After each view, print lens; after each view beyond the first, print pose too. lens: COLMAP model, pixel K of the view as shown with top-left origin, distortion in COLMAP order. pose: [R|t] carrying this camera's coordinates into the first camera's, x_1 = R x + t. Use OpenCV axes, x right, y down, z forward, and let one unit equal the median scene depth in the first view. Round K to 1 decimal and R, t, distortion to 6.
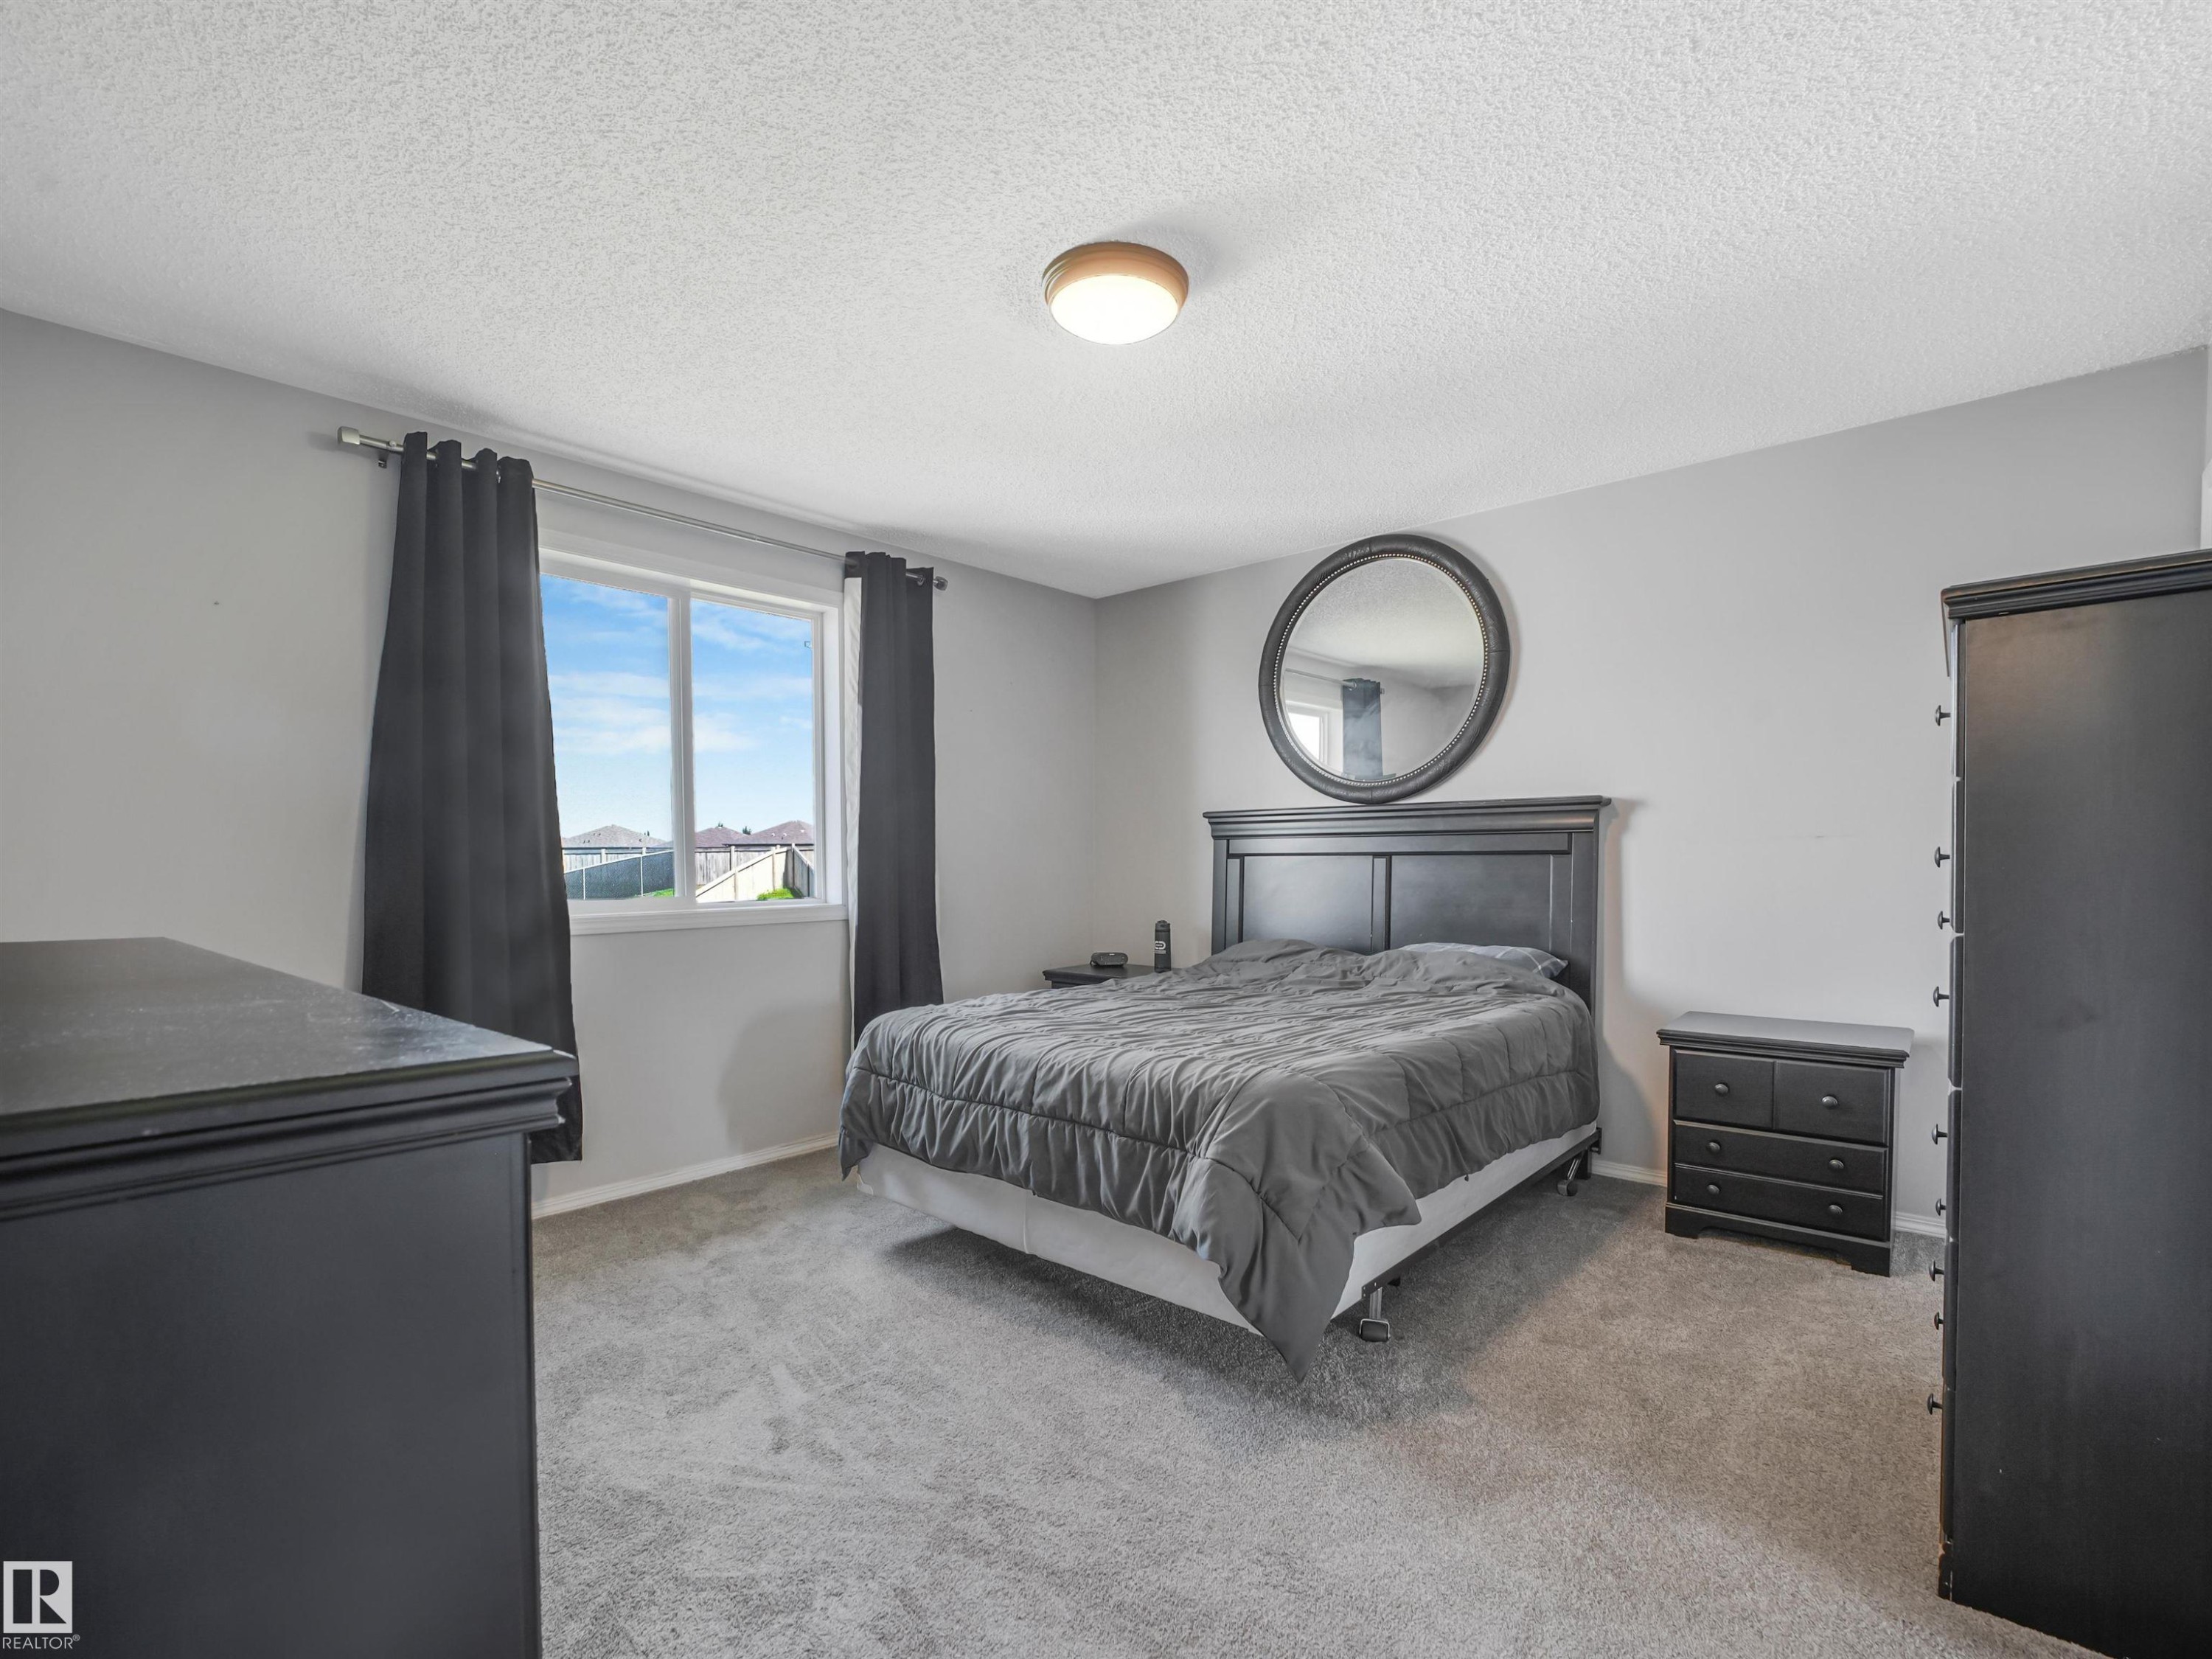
lens RADIAL K [[1047.8, 0, 1092.1], [0, 1047.8, 893.2], [0, 0, 1]] dist [-0.040476, -0.000026]
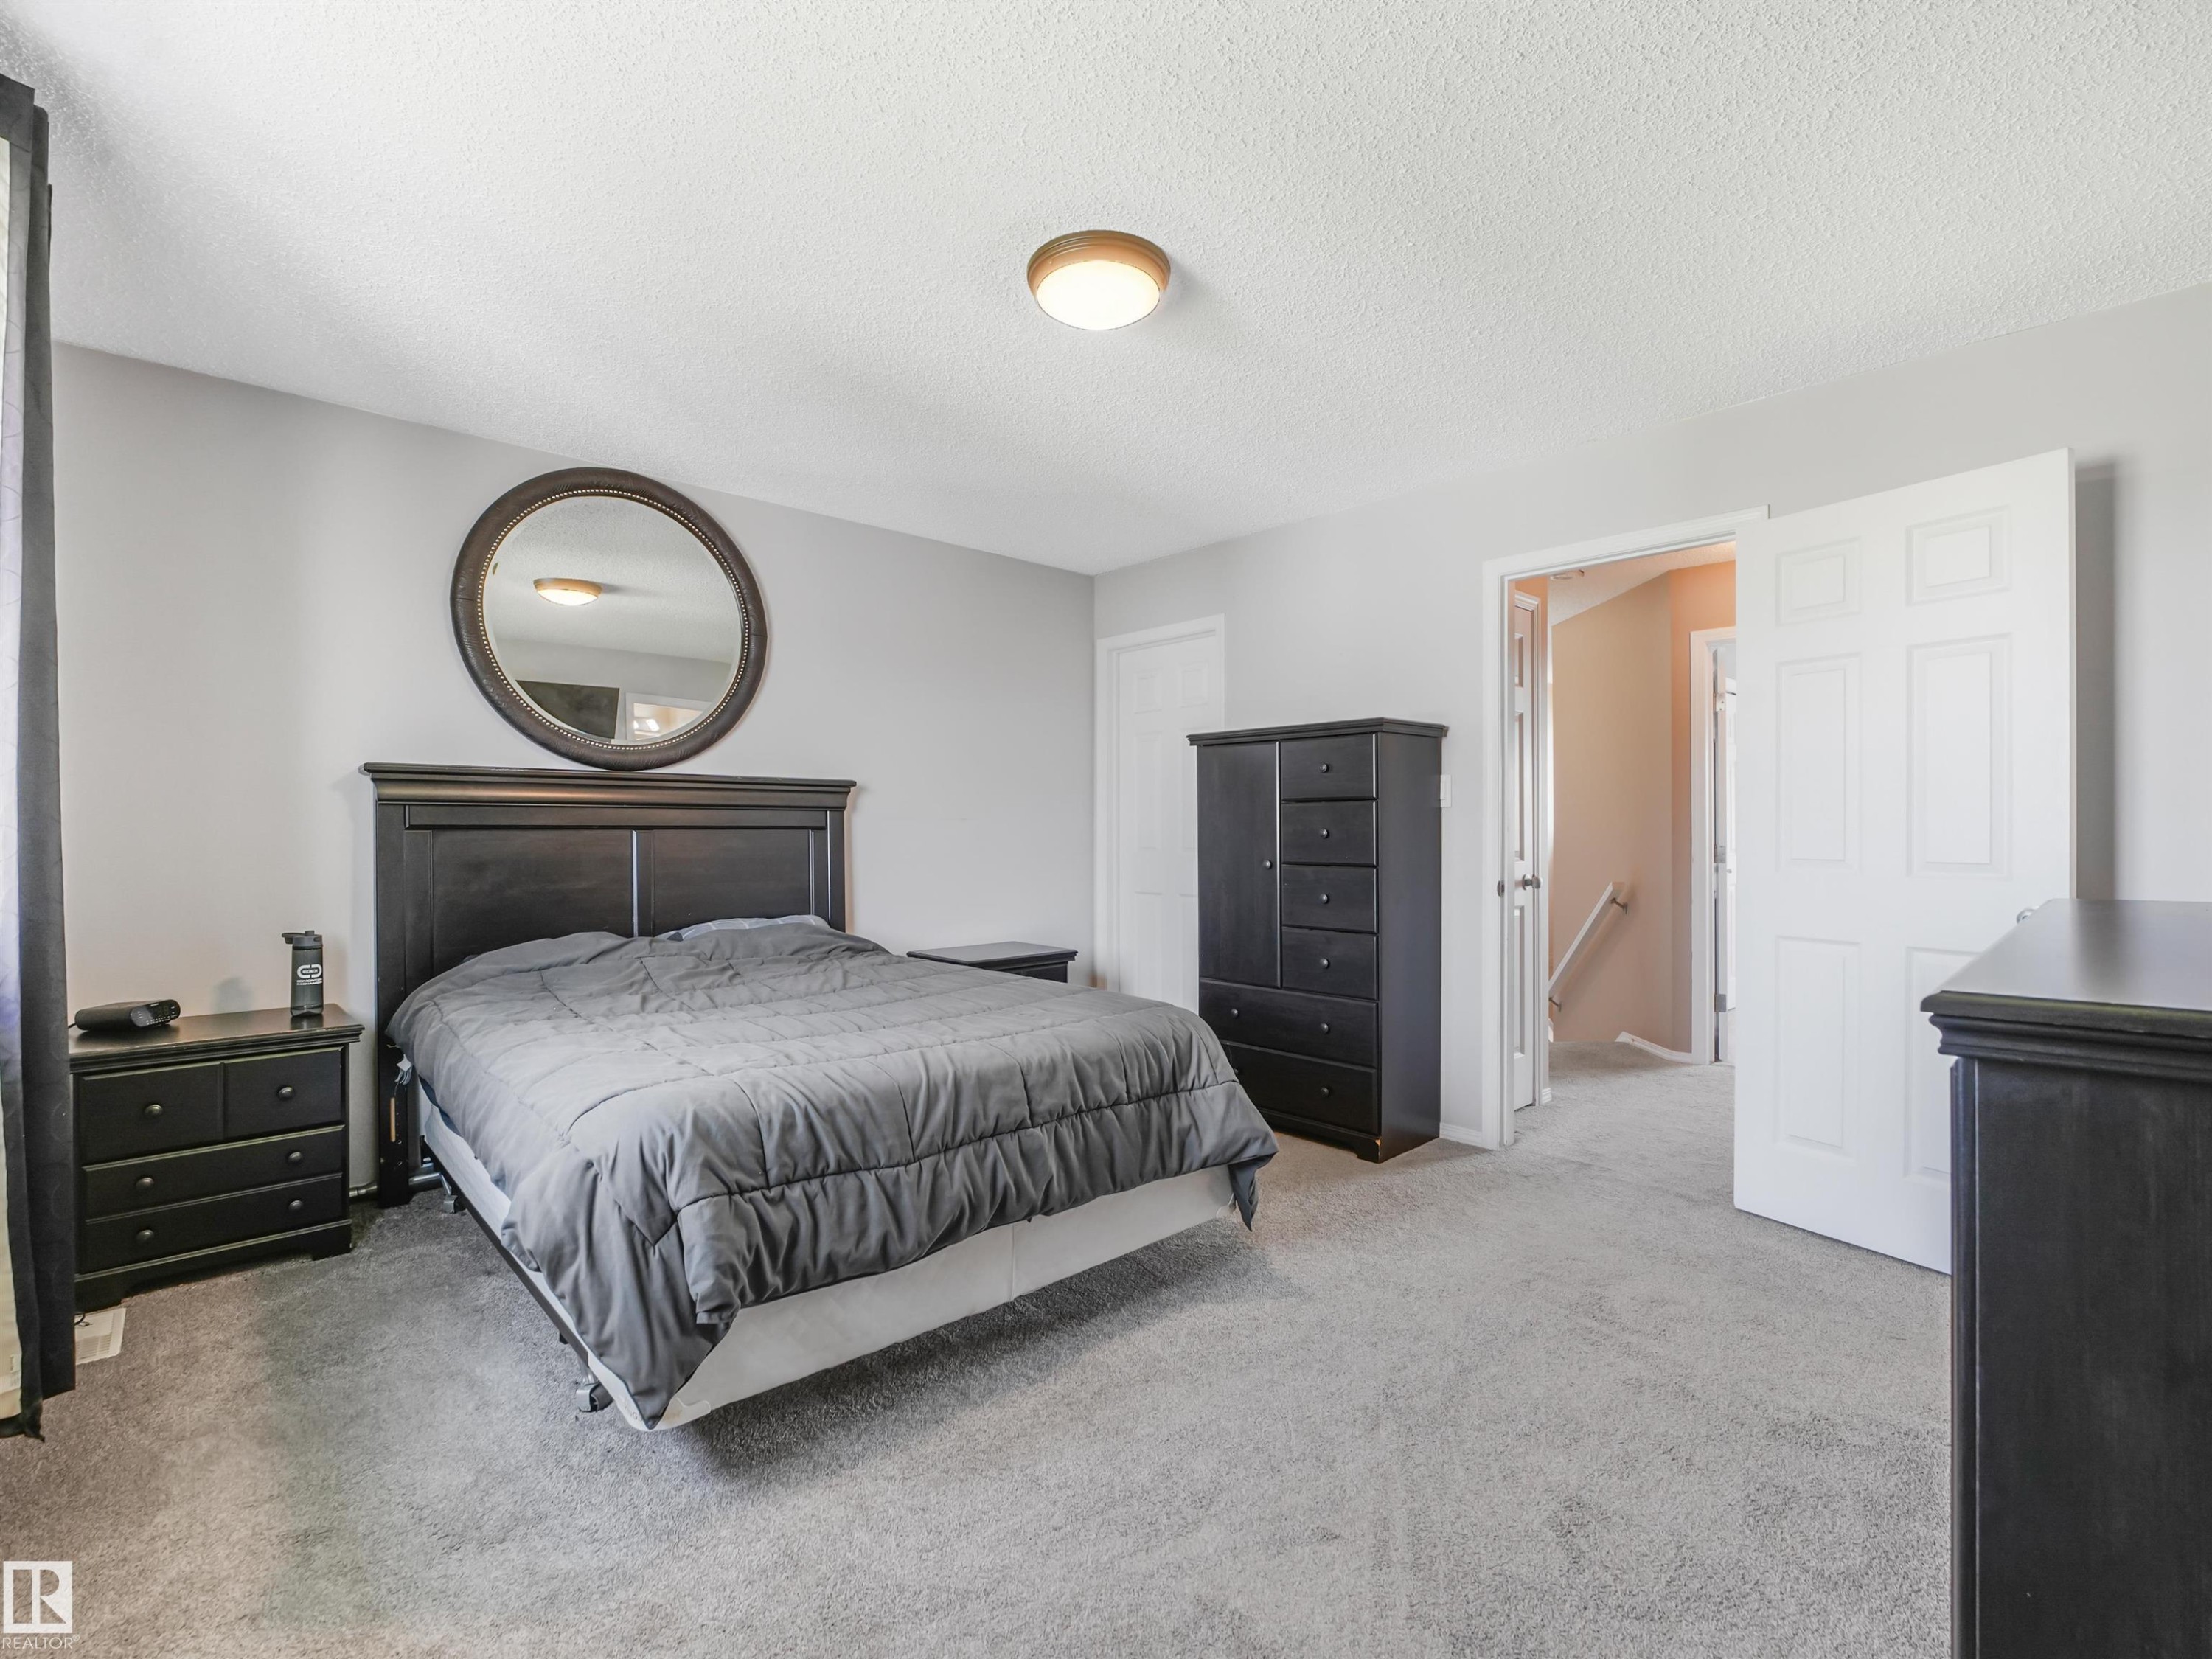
lens RADIAL K [[1036.7, 0, 1107.0], [0, 1036.7, 842.6], [0, 0, 1]] dist [-0.002462, -0.000039]
pose [[0.056284, -0.003911, 0.998407, -0.648008], [0.031986, 0.999486, 0.002112, -0.015439], [-0.997902, 0.031816, 0.056380, 0.630786]]
